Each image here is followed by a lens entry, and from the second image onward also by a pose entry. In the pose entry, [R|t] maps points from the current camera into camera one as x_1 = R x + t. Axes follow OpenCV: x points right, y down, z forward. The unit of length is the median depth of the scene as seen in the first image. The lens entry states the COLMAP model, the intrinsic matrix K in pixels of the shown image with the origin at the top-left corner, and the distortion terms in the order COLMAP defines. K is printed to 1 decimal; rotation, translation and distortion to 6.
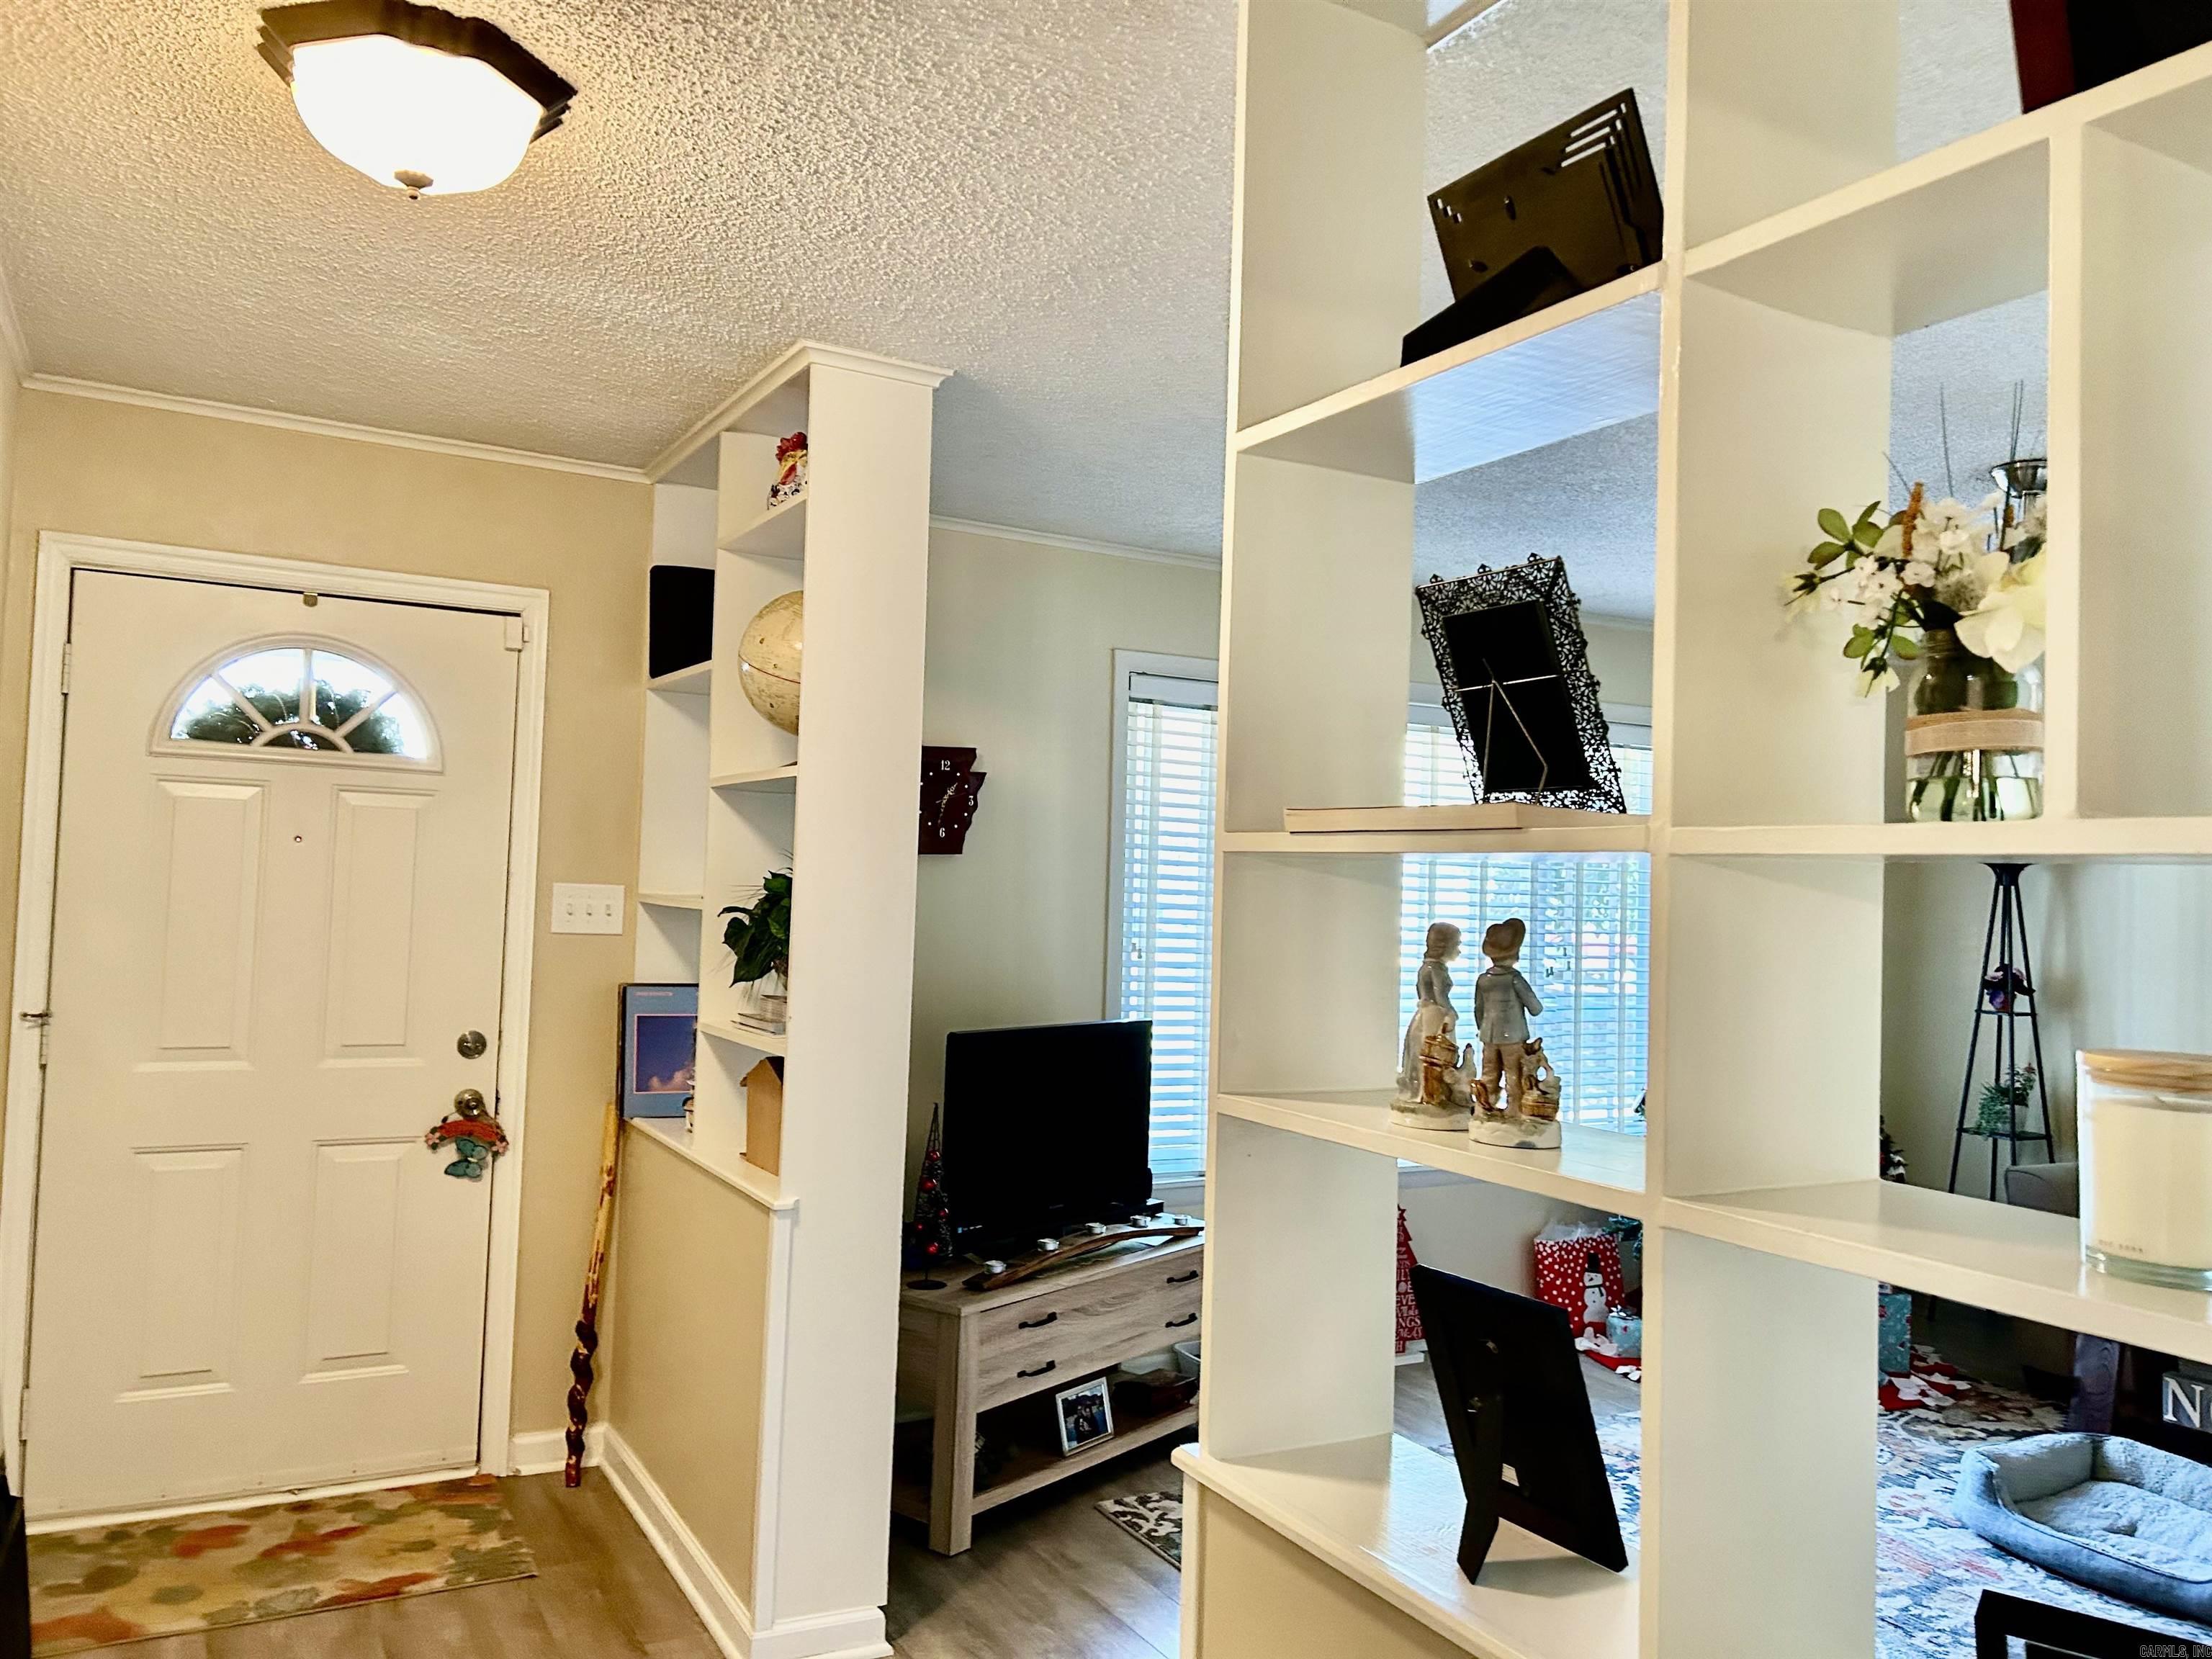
lens RADIAL K [[1667.0, 0, 1066.9], [0, 1667.0, 837.1], [0, 0, 1]] dist [0.074648, -0.049129]
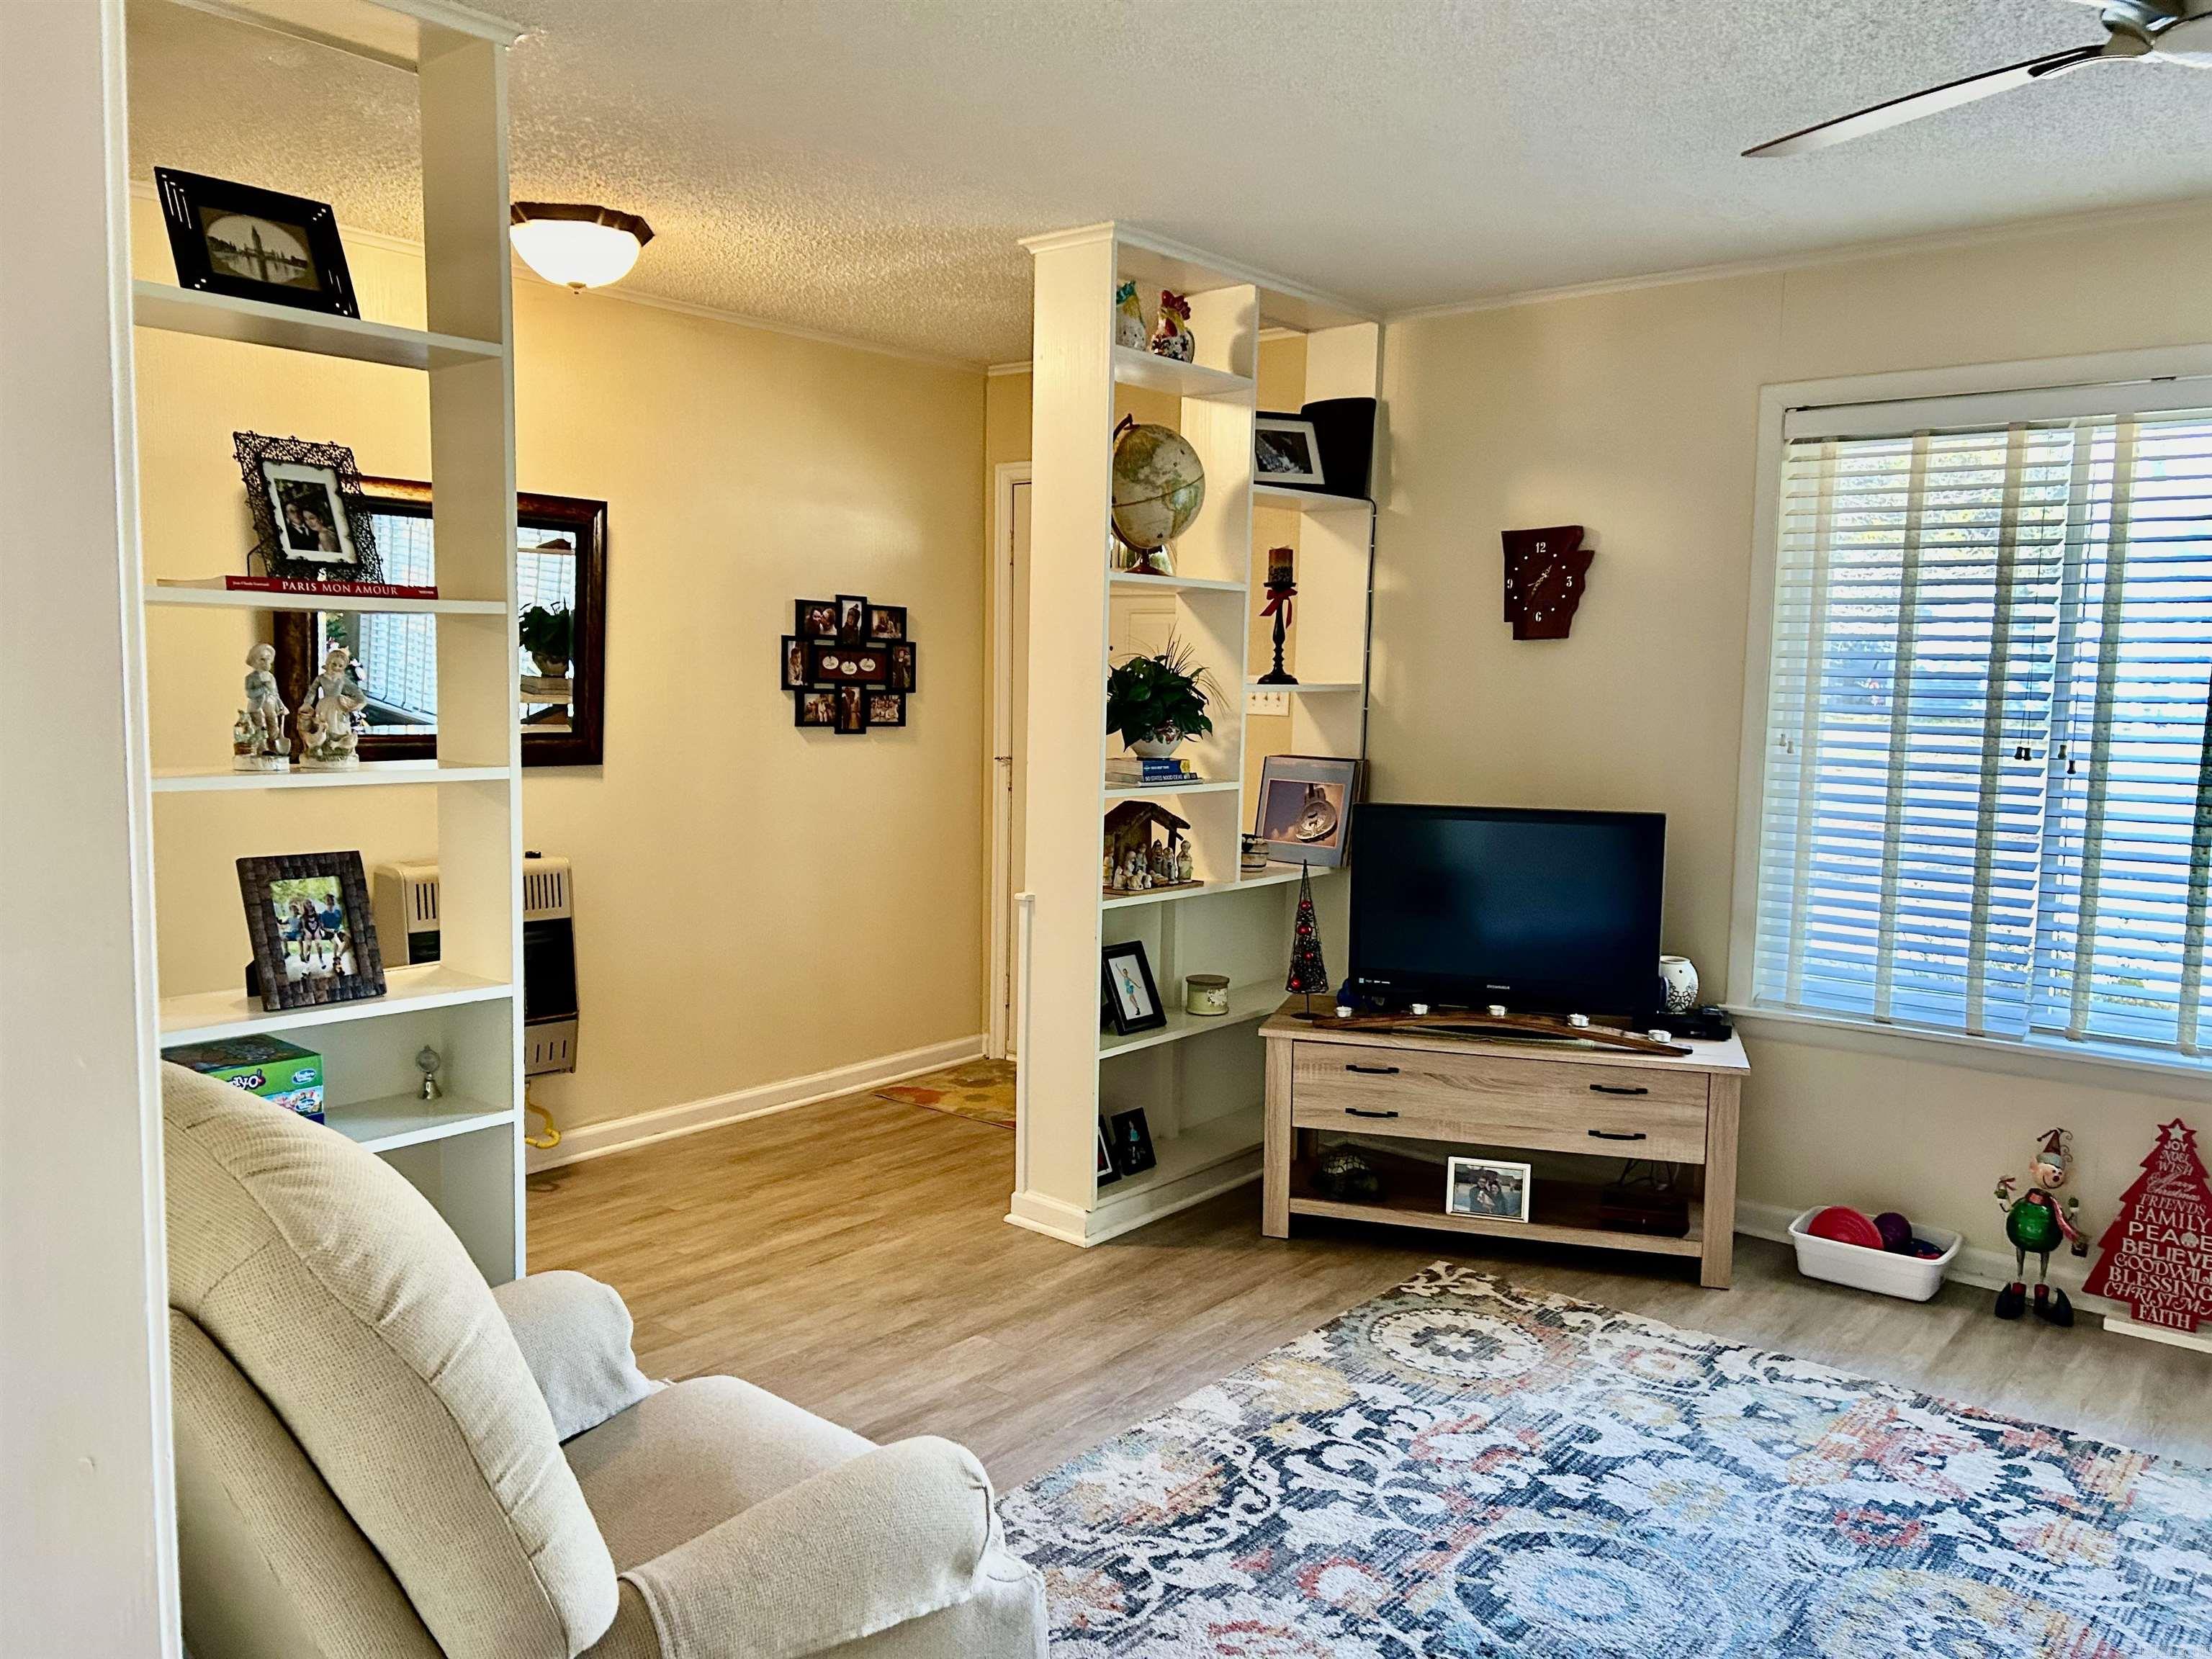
lens RADIAL K [[1667.0, 0, 1066.9], [0, 1667.0, 837.1], [0, 0, 1]] dist [0.074648, -0.049129]
pose [[0.360544, 0.069548, -0.930146, 0.819983], [0.021113, 0.996352, 0.082682, 0.042504], [0.932503, -0.049449, 0.357760, 0.402633]]
